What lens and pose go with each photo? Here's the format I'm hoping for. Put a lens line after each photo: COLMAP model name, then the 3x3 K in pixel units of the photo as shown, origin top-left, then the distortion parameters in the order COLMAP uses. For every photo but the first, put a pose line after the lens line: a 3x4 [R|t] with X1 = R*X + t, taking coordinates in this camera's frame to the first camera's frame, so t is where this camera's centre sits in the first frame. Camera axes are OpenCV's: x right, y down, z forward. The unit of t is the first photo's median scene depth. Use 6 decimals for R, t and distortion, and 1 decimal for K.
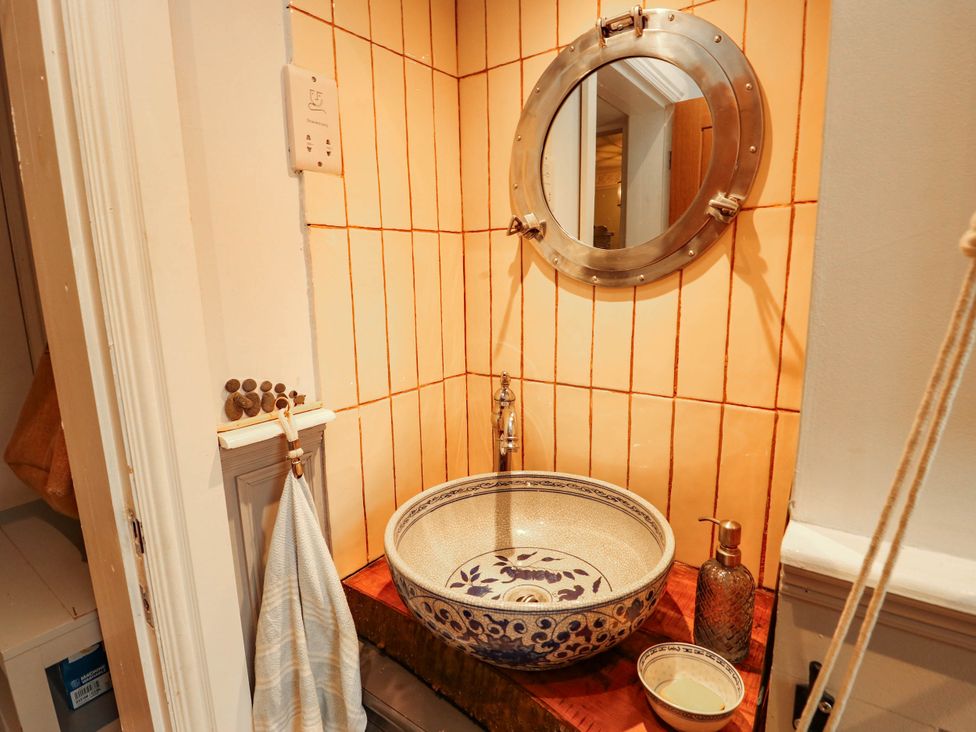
lens RADIAL K [[507.0, 0, 487.7], [0, 507.0, 368.8], [0, 0, 1]] dist [0.005333, -0.016152]
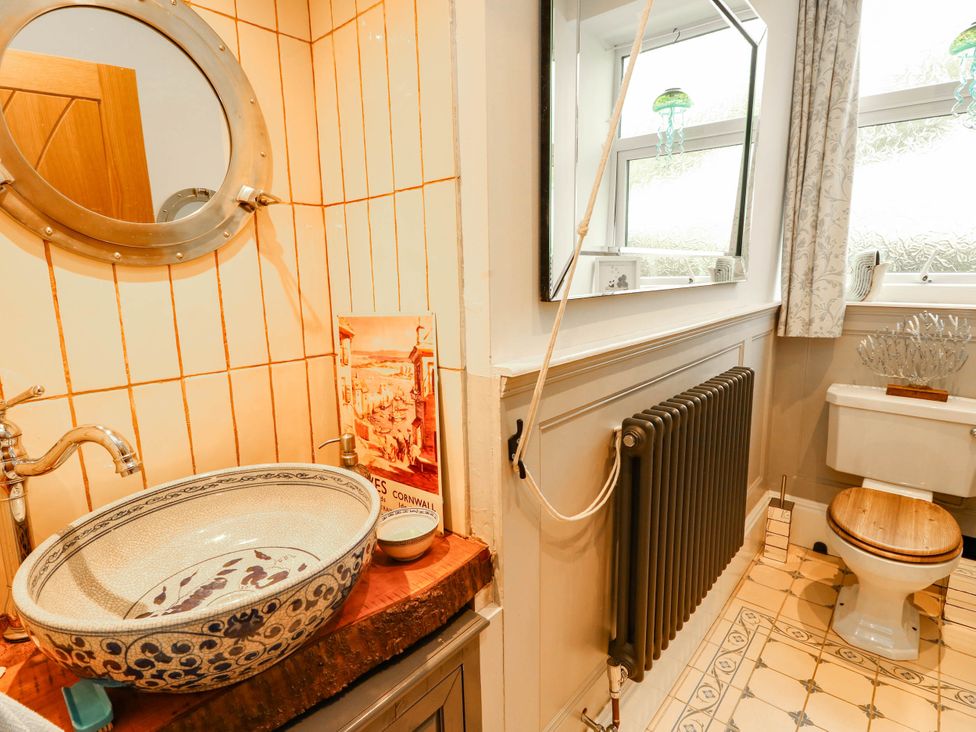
lens RADIAL K [[507.0, 0, 487.7], [0, 507.0, 368.8], [0, 0, 1]] dist [0.005333, -0.016152]
pose [[0.078455, -0.169479, 0.982406, -0.629581], [0.195925, 0.968846, 0.151493, -0.001216], [-0.977476, 0.180592, 0.109216, 0.349121]]
